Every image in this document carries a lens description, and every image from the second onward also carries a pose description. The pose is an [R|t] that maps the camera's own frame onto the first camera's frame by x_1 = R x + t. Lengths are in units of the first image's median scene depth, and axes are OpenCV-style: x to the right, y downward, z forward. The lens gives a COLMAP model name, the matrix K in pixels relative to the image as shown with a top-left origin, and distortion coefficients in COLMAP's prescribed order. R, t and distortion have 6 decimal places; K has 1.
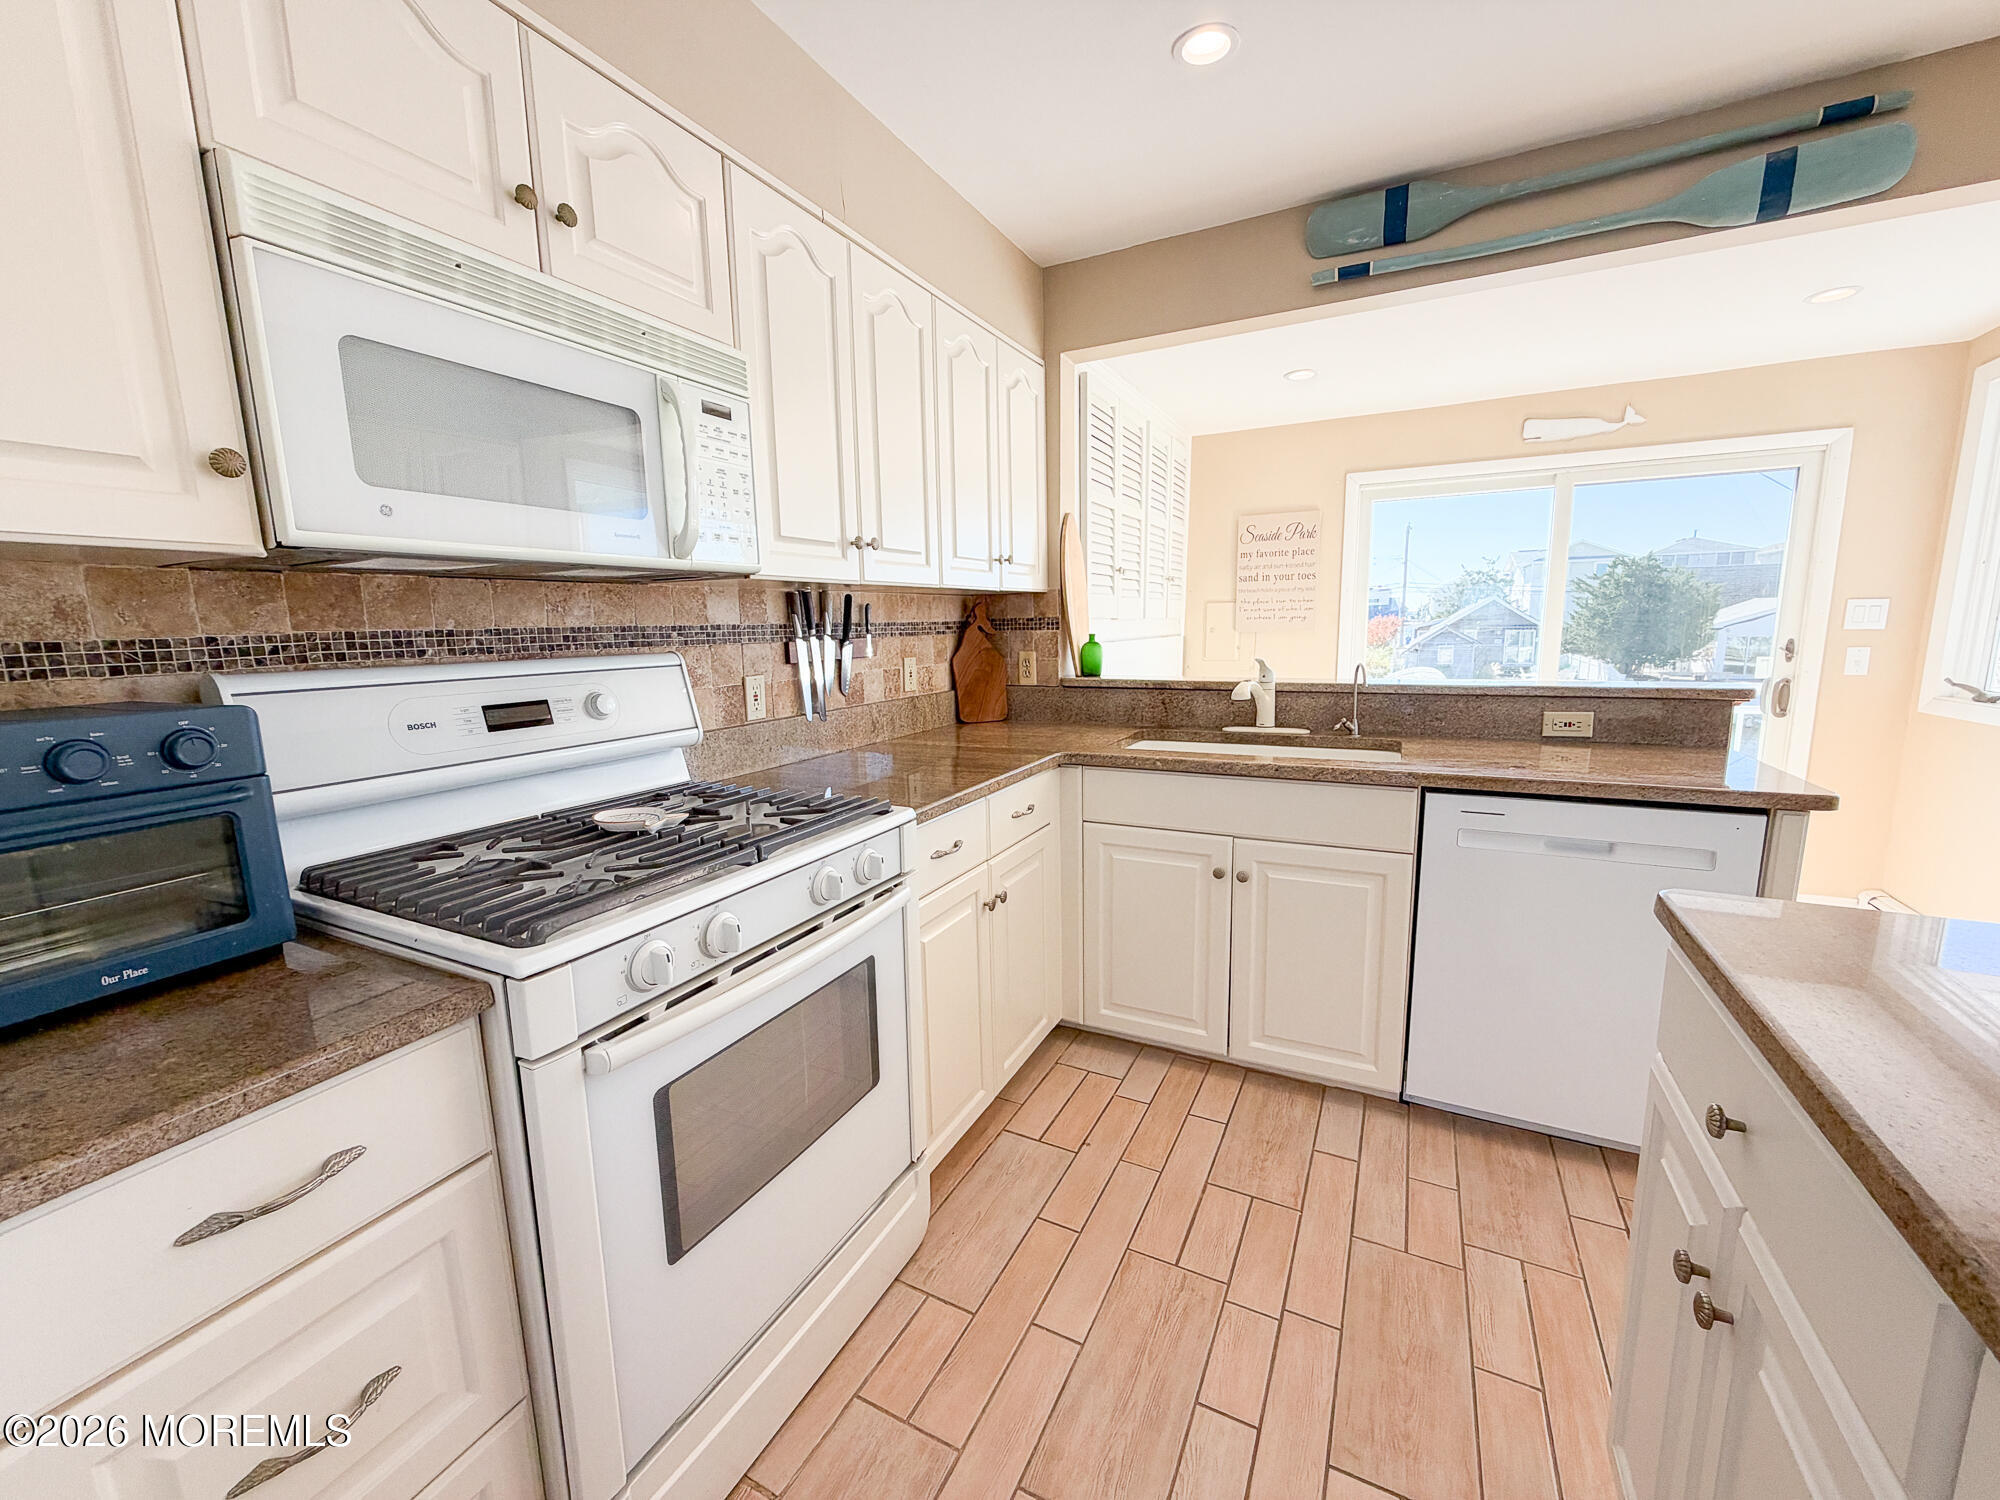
lens RADIAL K [[800.5, 0, 1004.9], [0, 800.5, 745.9], [0, 0, 1]] dist [-0.001507, 0.000862]
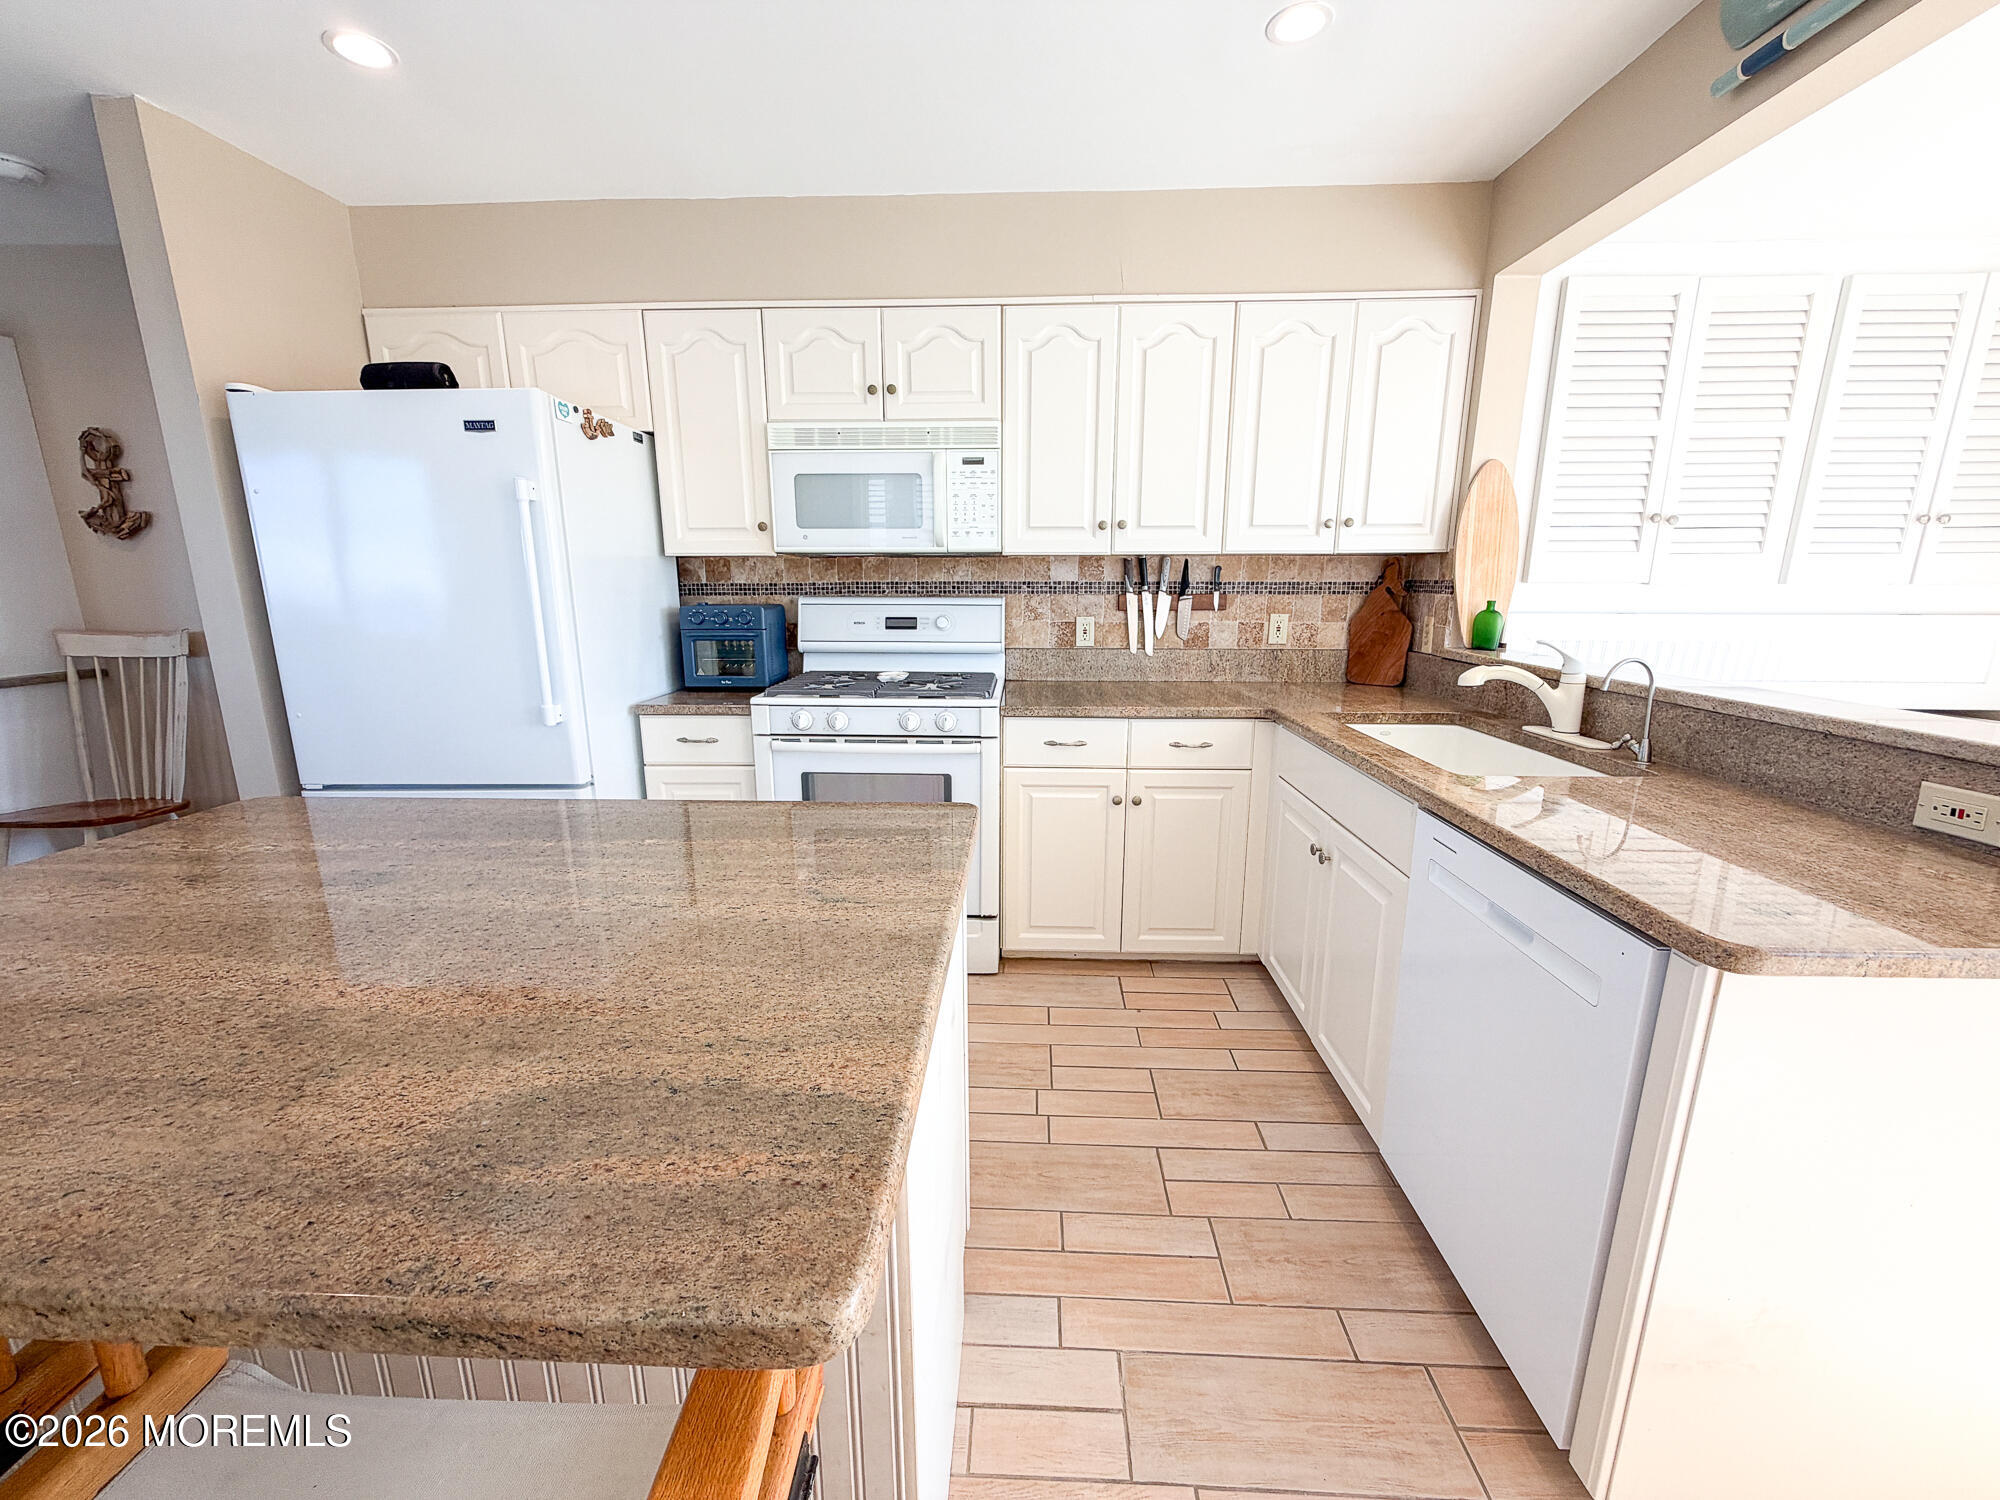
lens RADIAL K [[800.5, 0, 1000.2], [0, 800.5, 748.8], [0, 0, 1]] dist [-0.001507, 0.000862]
pose [[0.415441, 0.210255, -0.884987, 0.907027], [-0.147804, 0.975593, 0.162398, -0.060722], [0.897532, 0.063338, 0.436378, 0.207655]]
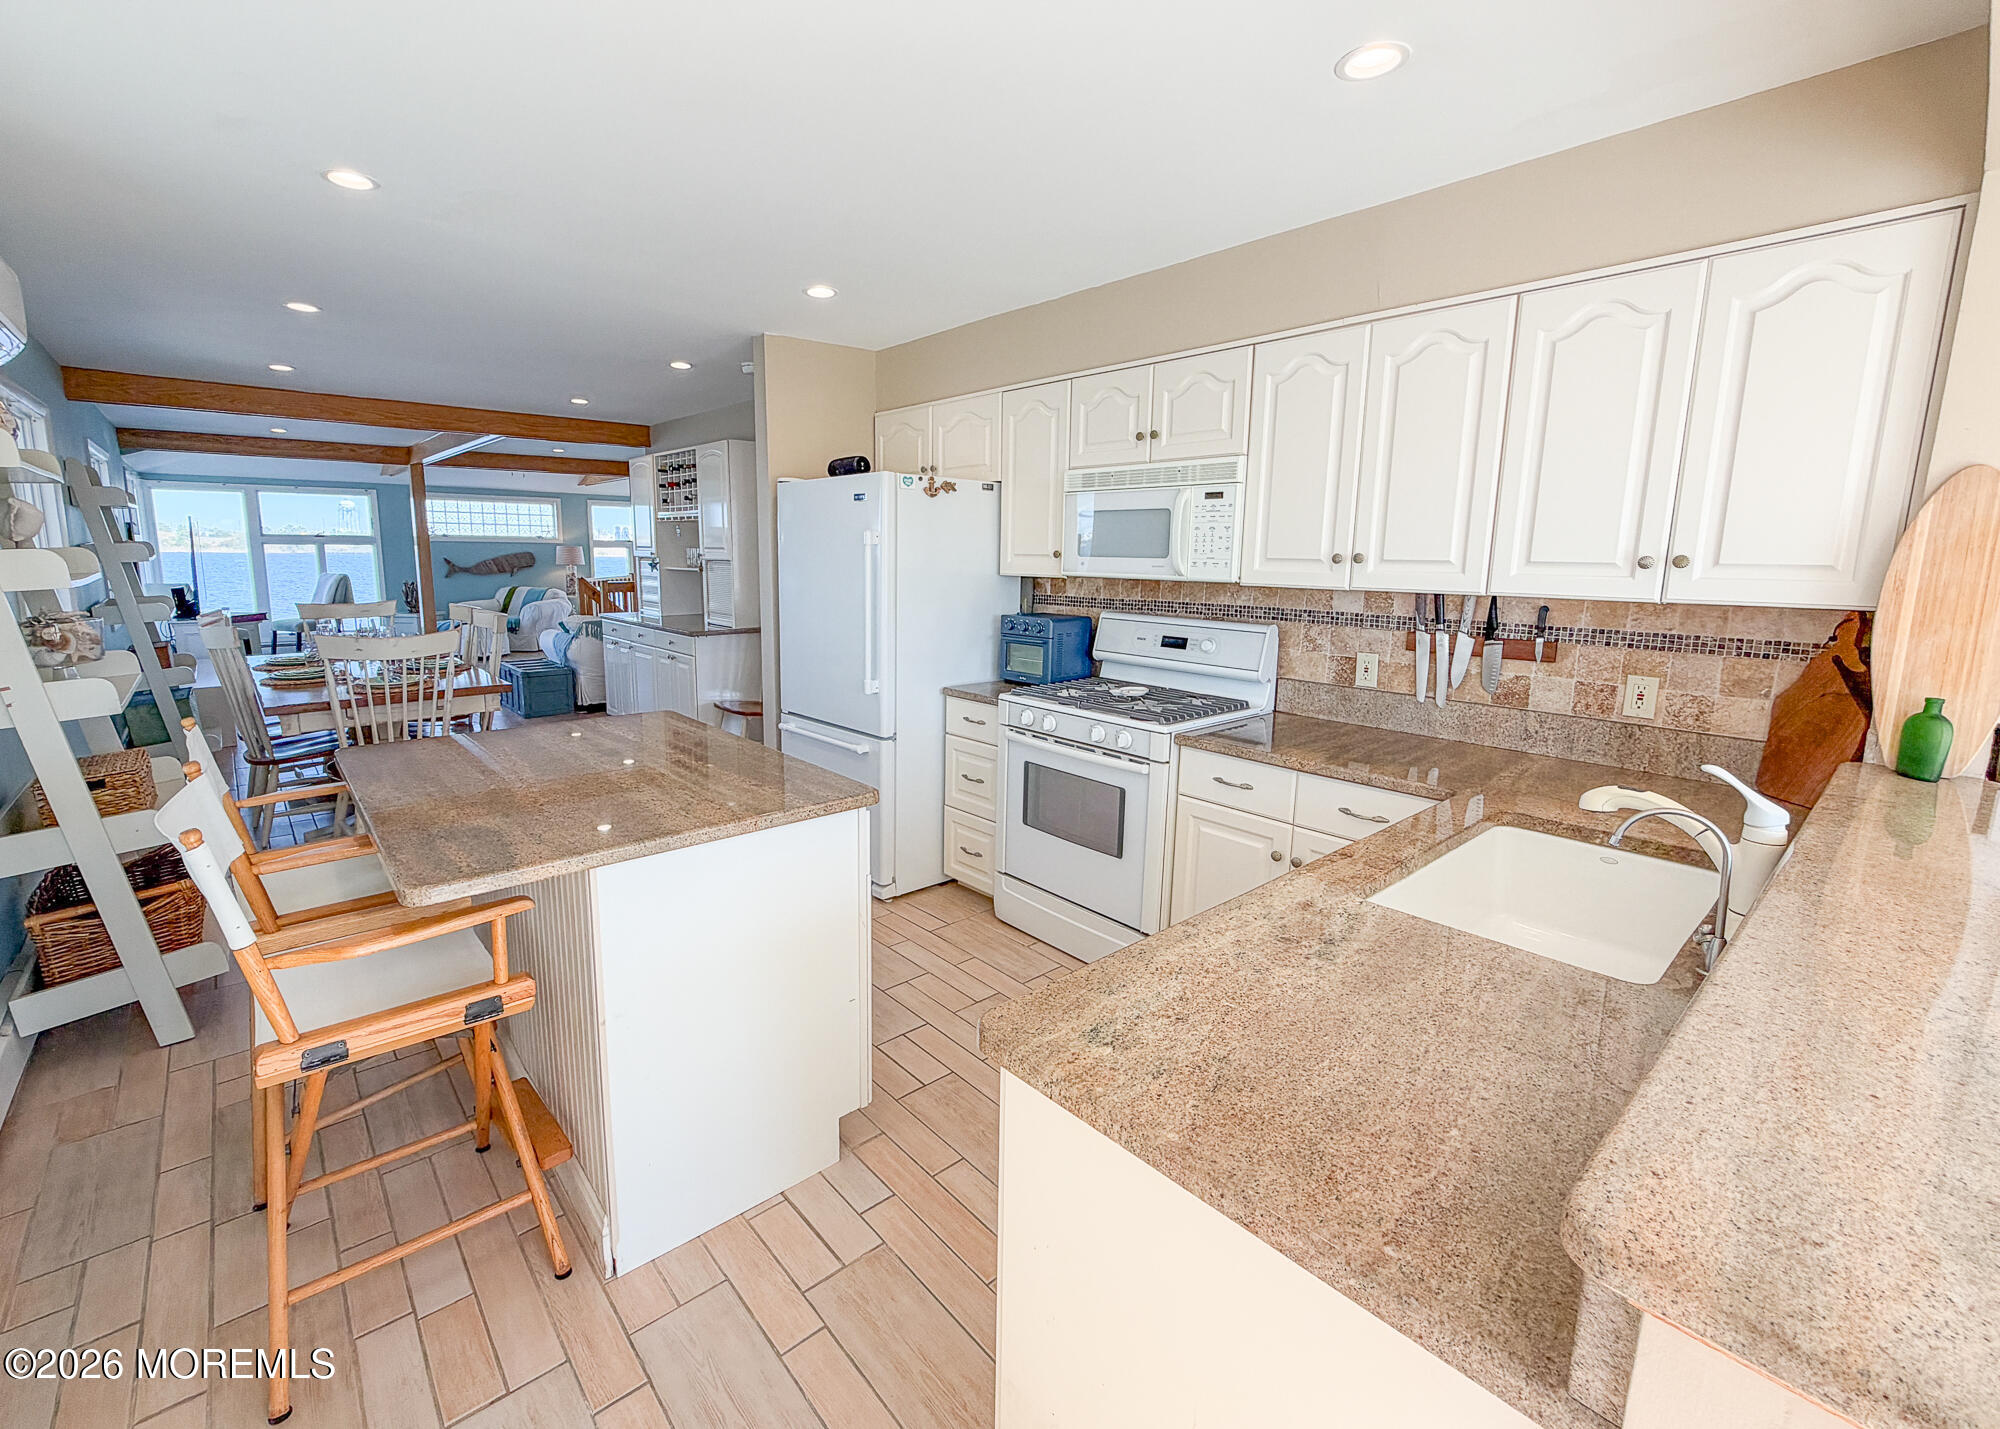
lens RADIAL K [[855.7, 0, 938.9], [0, 855.7, 680.1], [0, 0, 1]] dist [-0.001582, -0.000851]
pose [[-0.401464, 0.155949, -0.902500, 1.139053], [-0.143377, 0.962546, 0.230104, -0.245358], [0.904583, 0.221776, -0.364068, 0.812919]]
